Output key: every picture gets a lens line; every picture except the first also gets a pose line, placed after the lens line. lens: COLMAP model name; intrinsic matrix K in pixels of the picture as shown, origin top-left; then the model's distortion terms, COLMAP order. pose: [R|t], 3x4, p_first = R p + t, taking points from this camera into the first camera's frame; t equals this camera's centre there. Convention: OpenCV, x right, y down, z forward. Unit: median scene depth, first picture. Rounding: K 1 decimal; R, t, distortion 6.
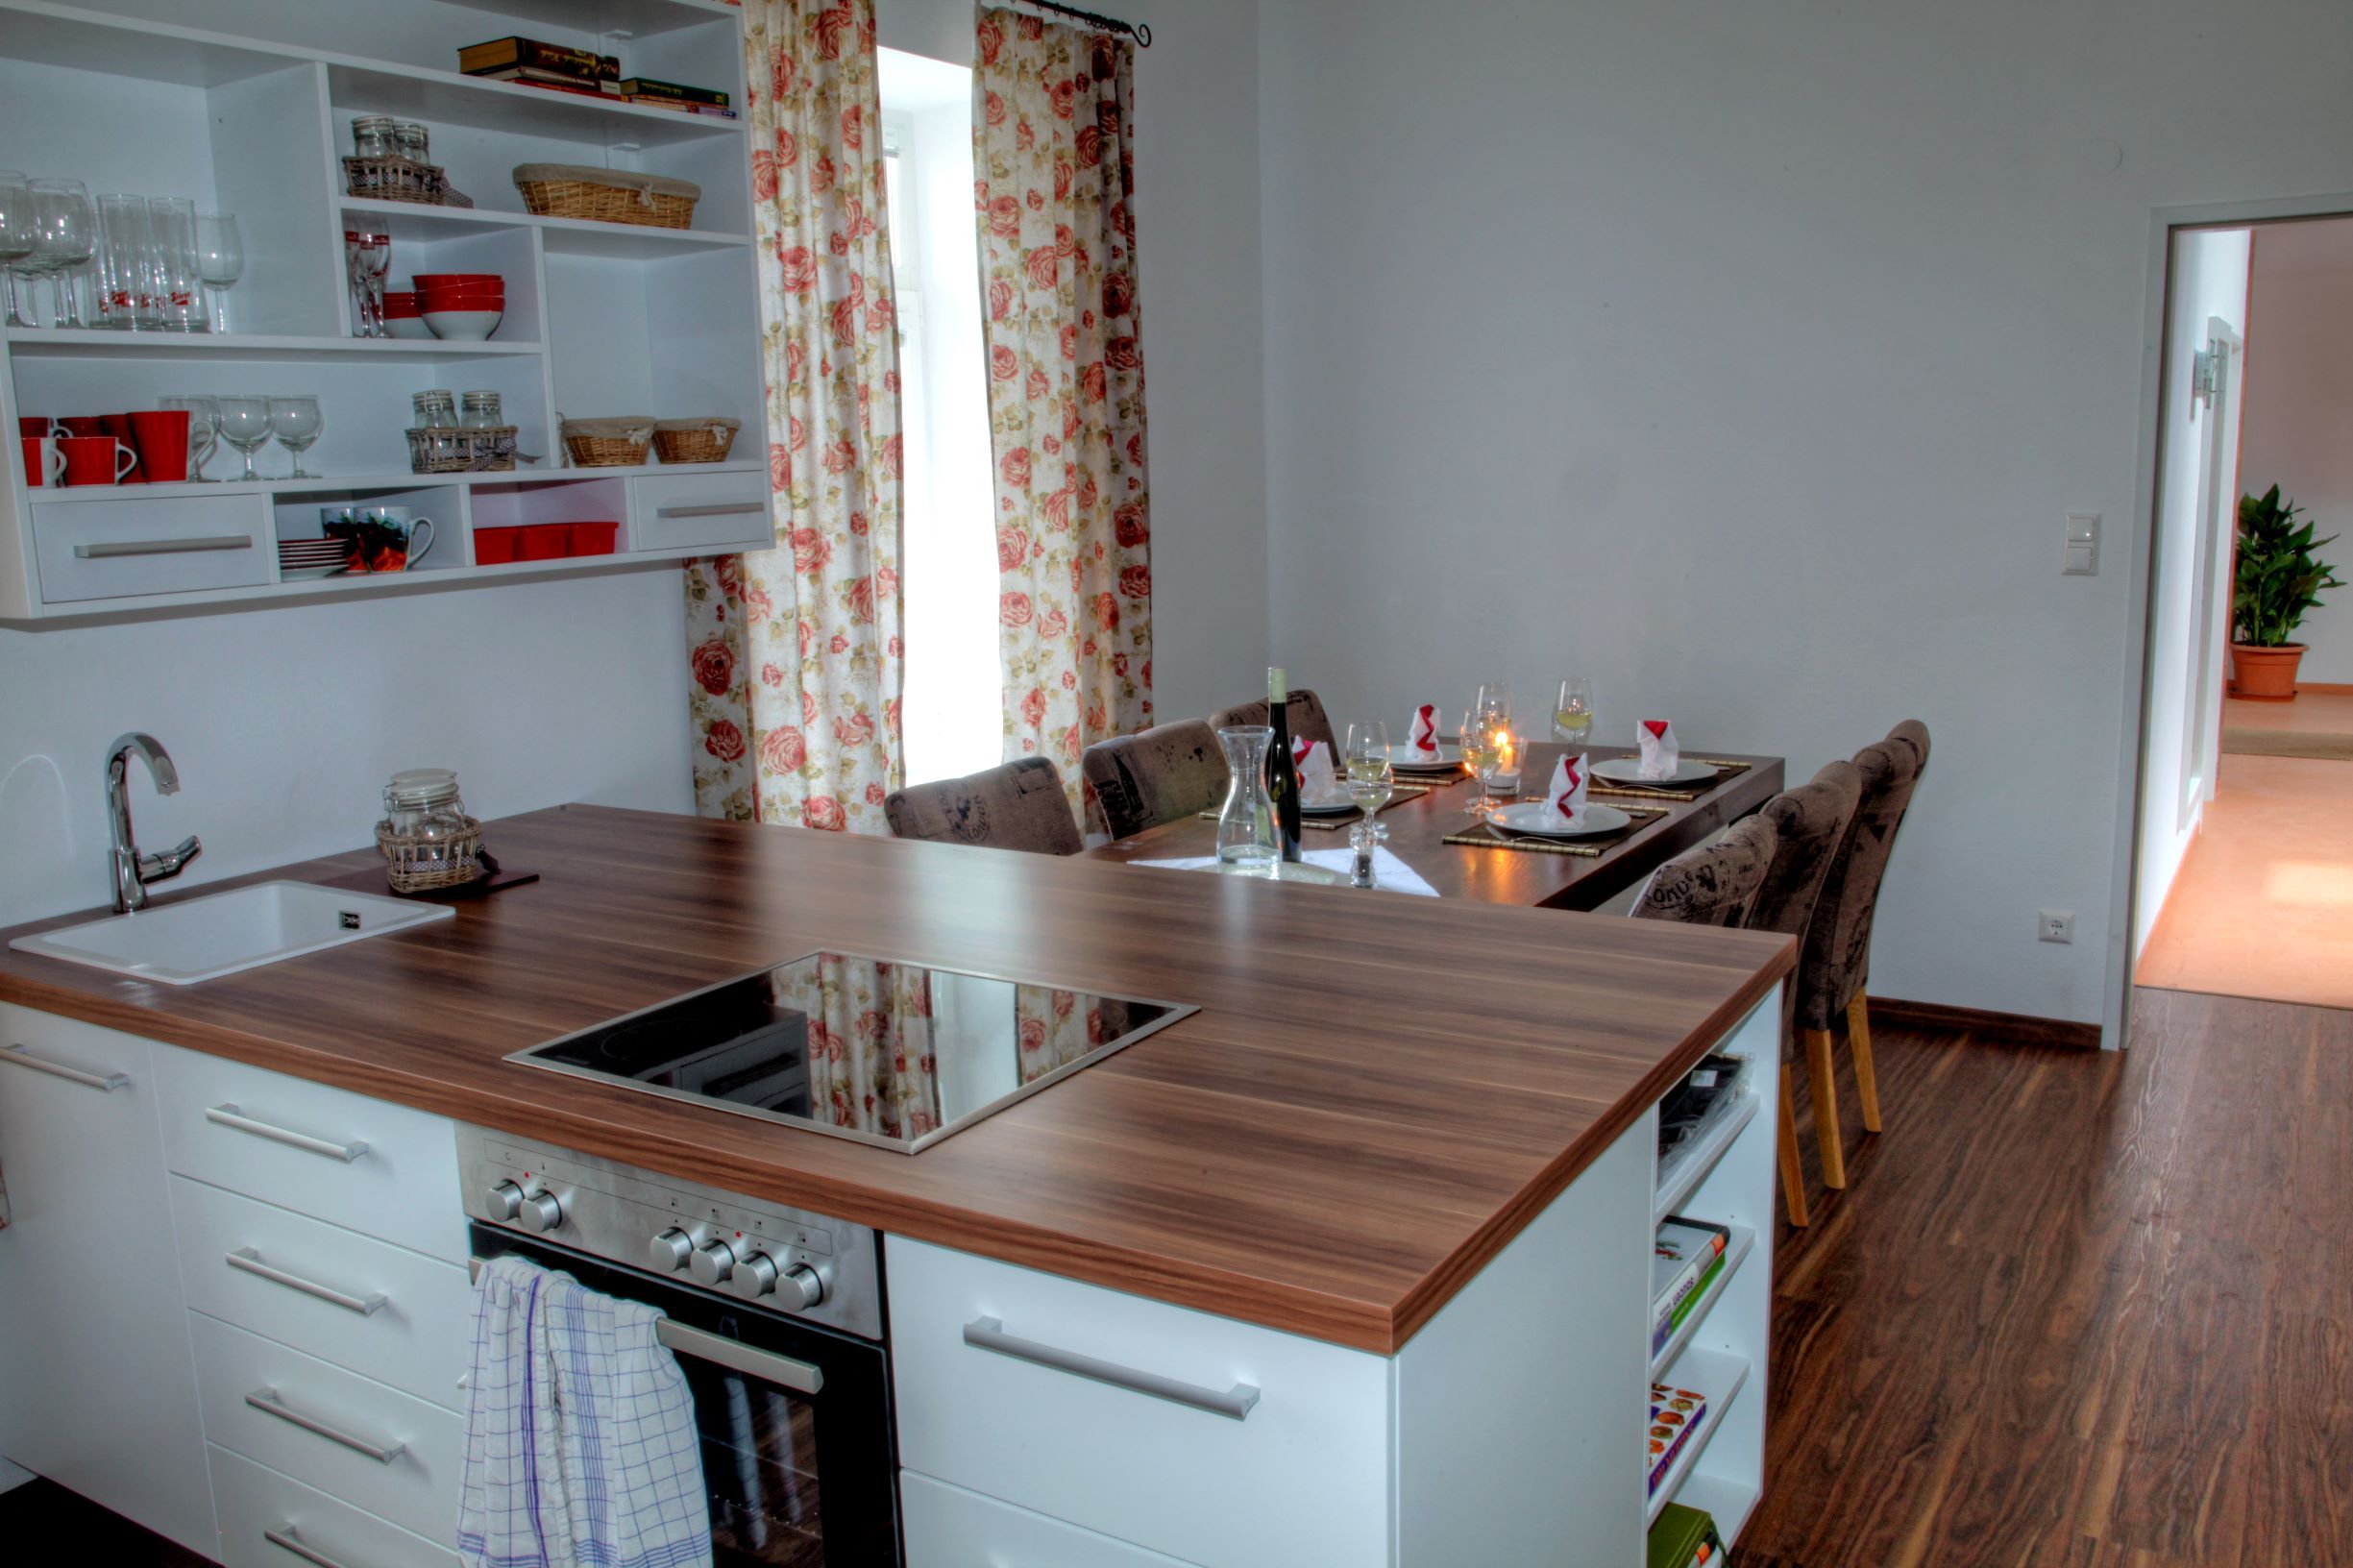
lens RADIAL K [[1885.0, 0, 1176.5], [0, 1885.0, 784.0], [0, 0, 1]] dist [-0.107724, 0.109669]
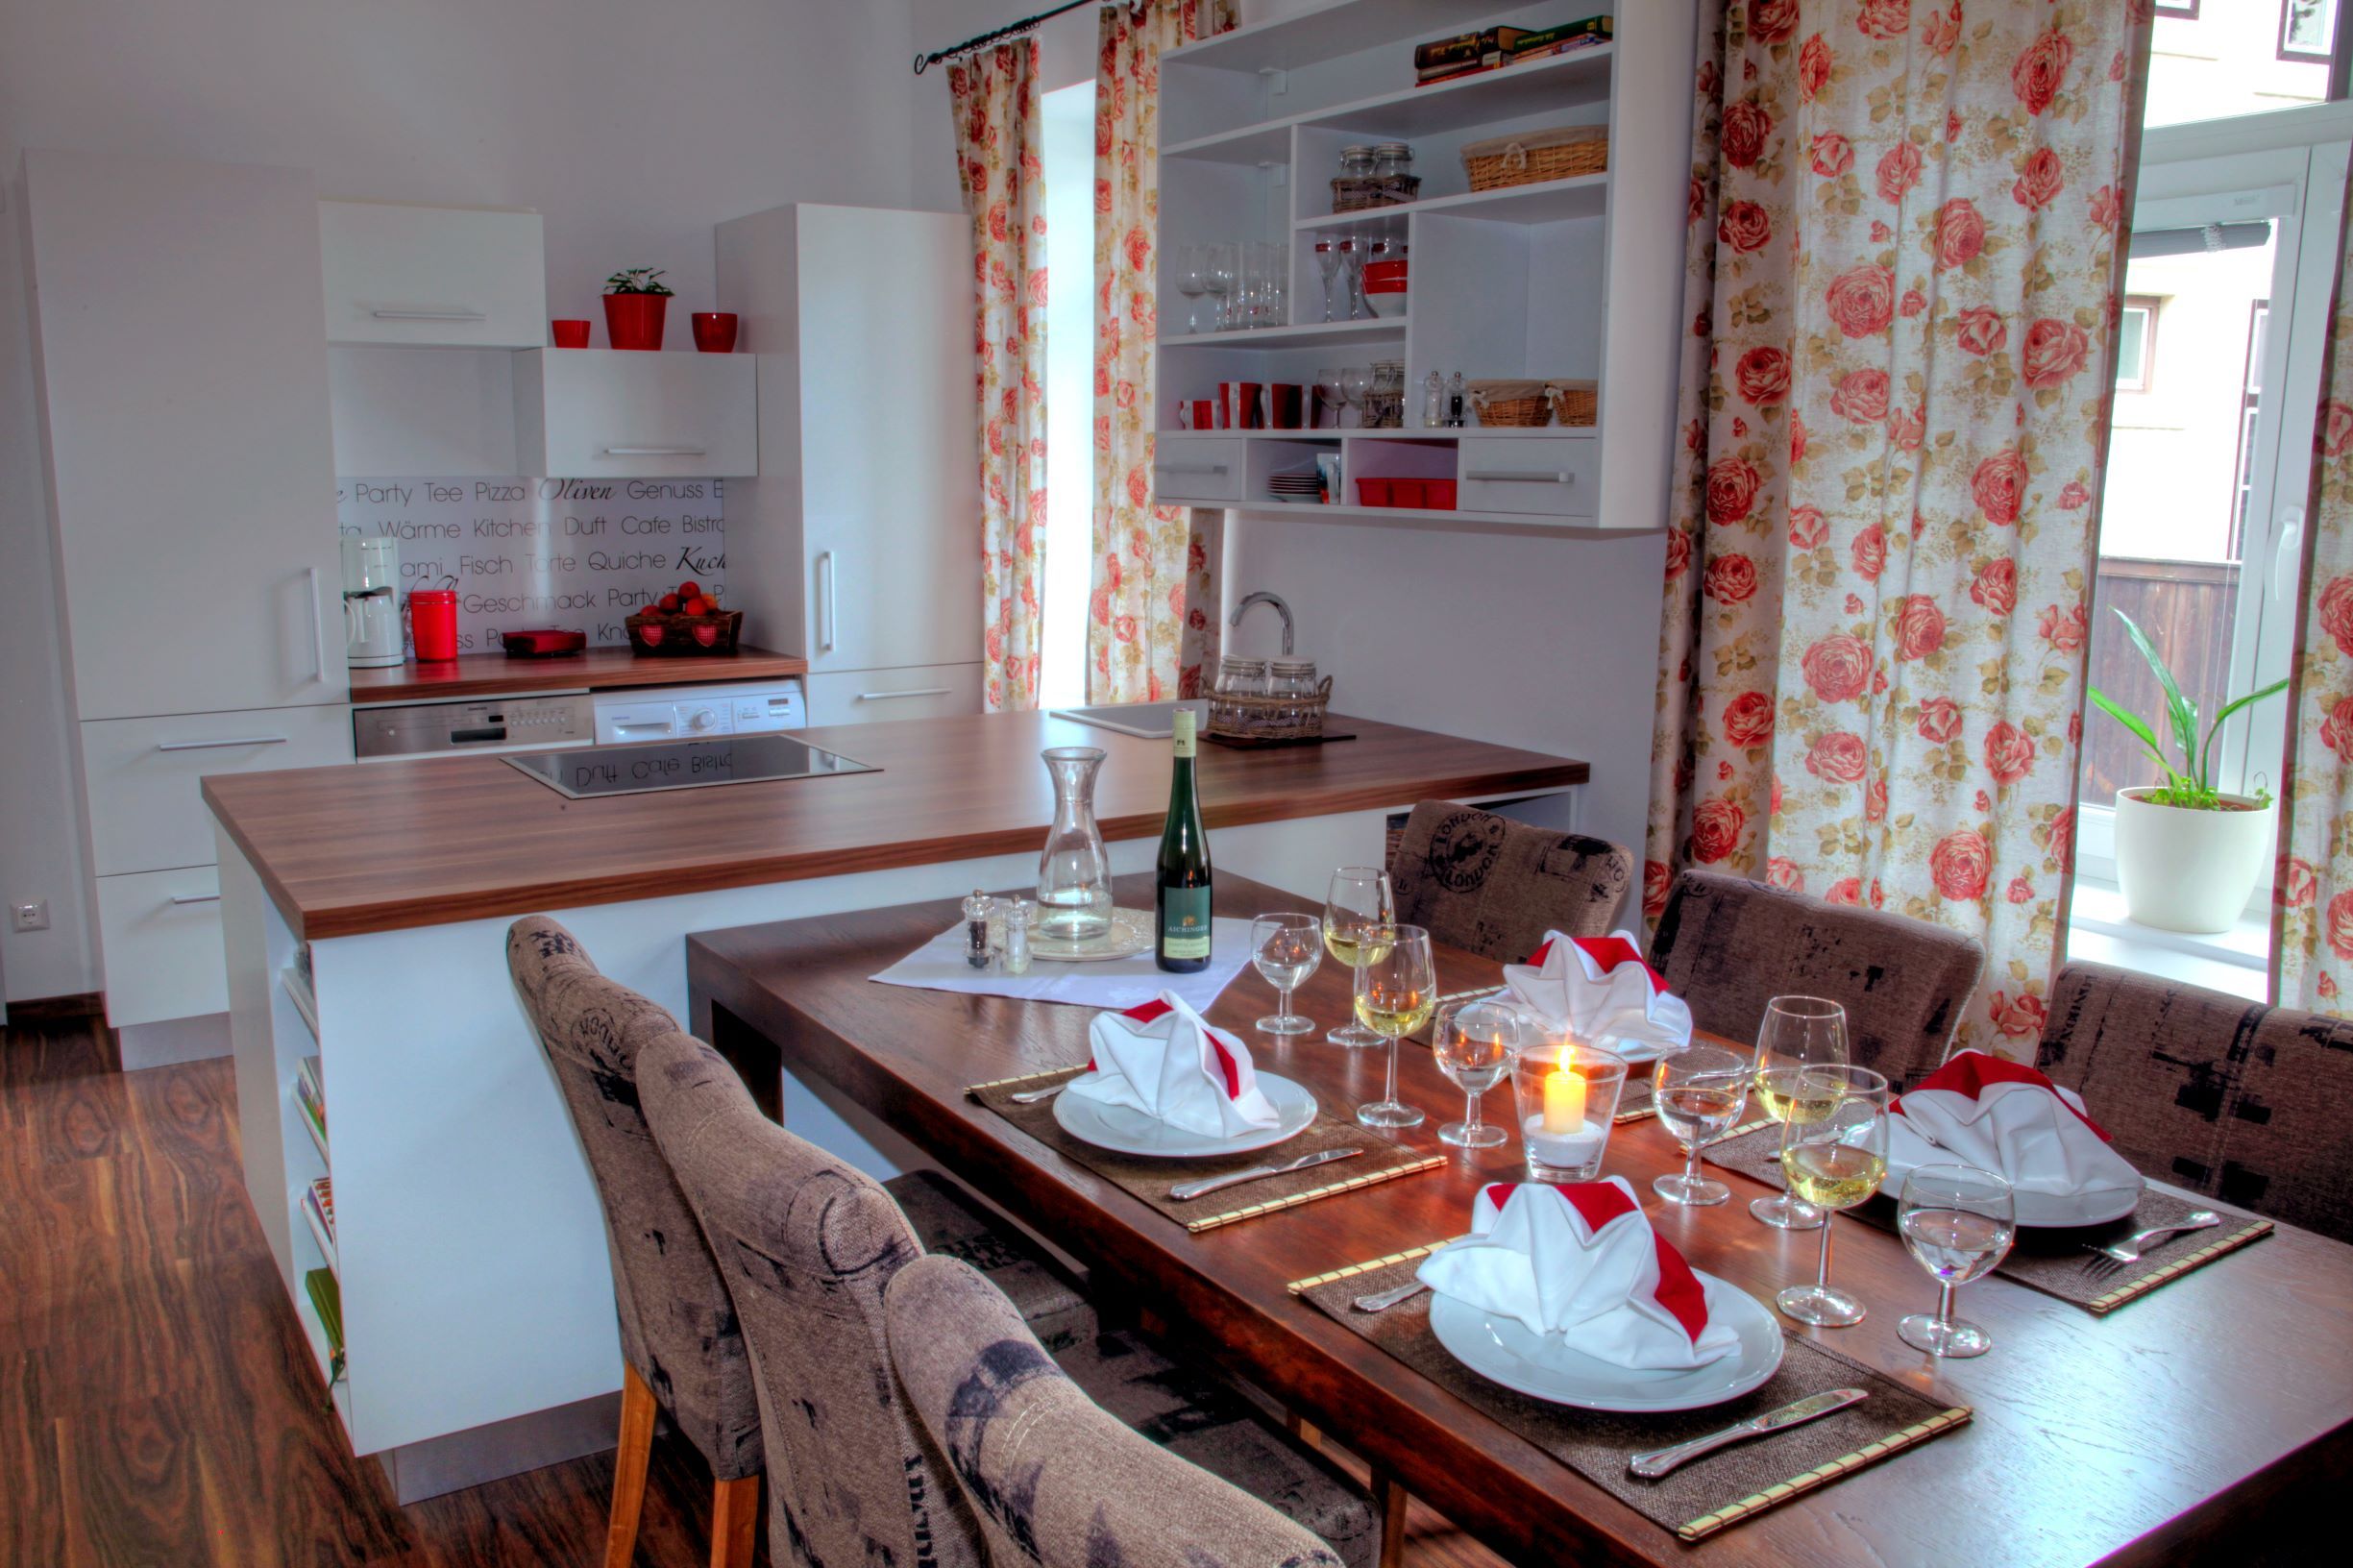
lens RADIAL K [[1885.0, 0, 1176.5], [0, 1885.0, 784.0], [0, 0, 1]] dist [-0.107724, 0.109669]
pose [[-0.432398, 0.167888, -0.885915, 0.756730], [-0.140301, 0.958019, 0.250030, -0.222926], [0.890700, 0.232408, -0.390691, 1.344225]]
